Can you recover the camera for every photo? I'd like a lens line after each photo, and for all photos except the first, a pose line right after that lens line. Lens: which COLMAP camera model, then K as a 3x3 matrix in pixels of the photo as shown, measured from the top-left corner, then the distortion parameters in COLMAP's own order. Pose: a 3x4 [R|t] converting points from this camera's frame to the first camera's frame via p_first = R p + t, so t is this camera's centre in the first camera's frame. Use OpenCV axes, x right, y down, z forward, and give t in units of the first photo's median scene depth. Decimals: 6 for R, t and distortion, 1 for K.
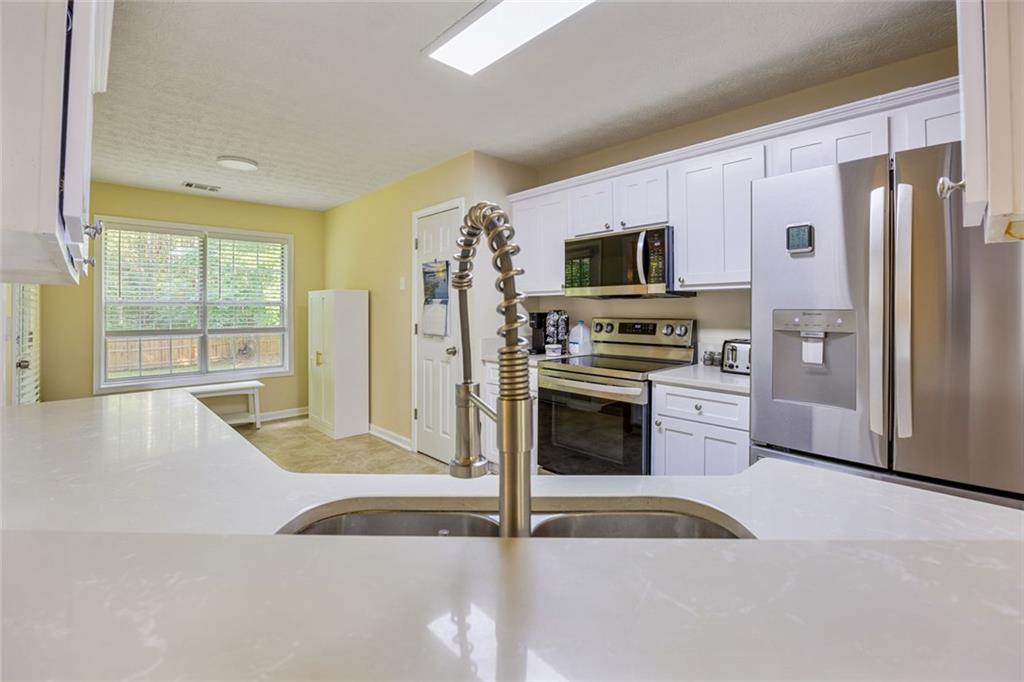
lens RADIAL K [[440.5, 0, 522.8], [0, 440.5, 310.0], [0, 0, 1]] dist [-0.019594, 0.000738]
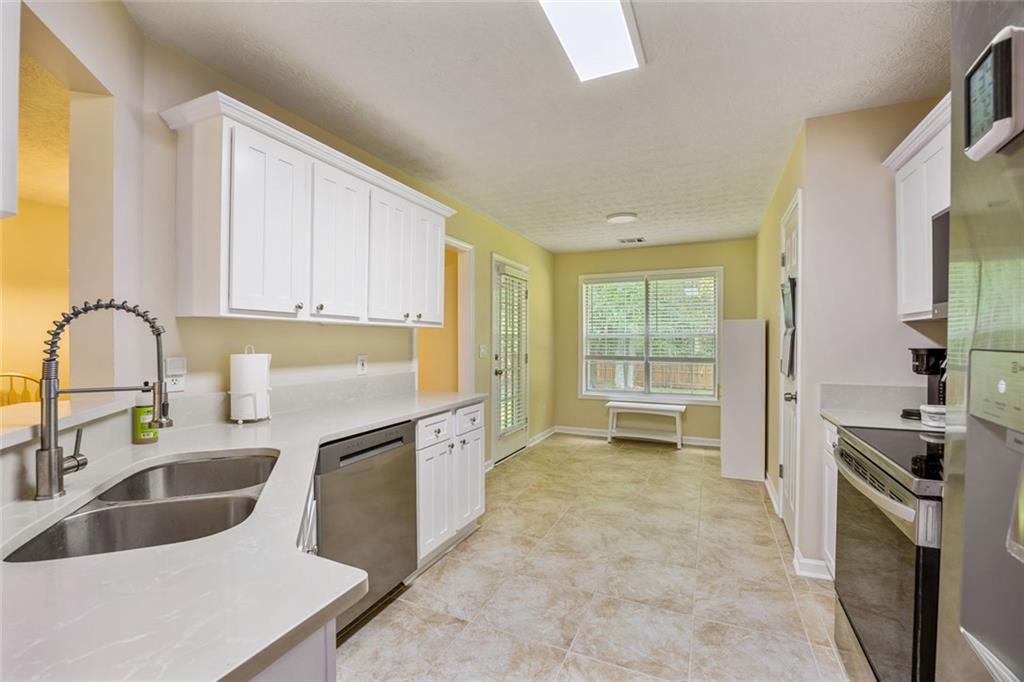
lens RADIAL K [[440.5, 0, 514.1], [0, 440.5, 344.1], [0, 0, 1]] dist [-0.019594, 0.000738]
pose [[0.374119, 0.010935, -0.927316, 0.314290], [-0.002686, 0.999939, 0.010707, -0.003889], [0.927377, -0.001515, 0.374125, 0.245276]]
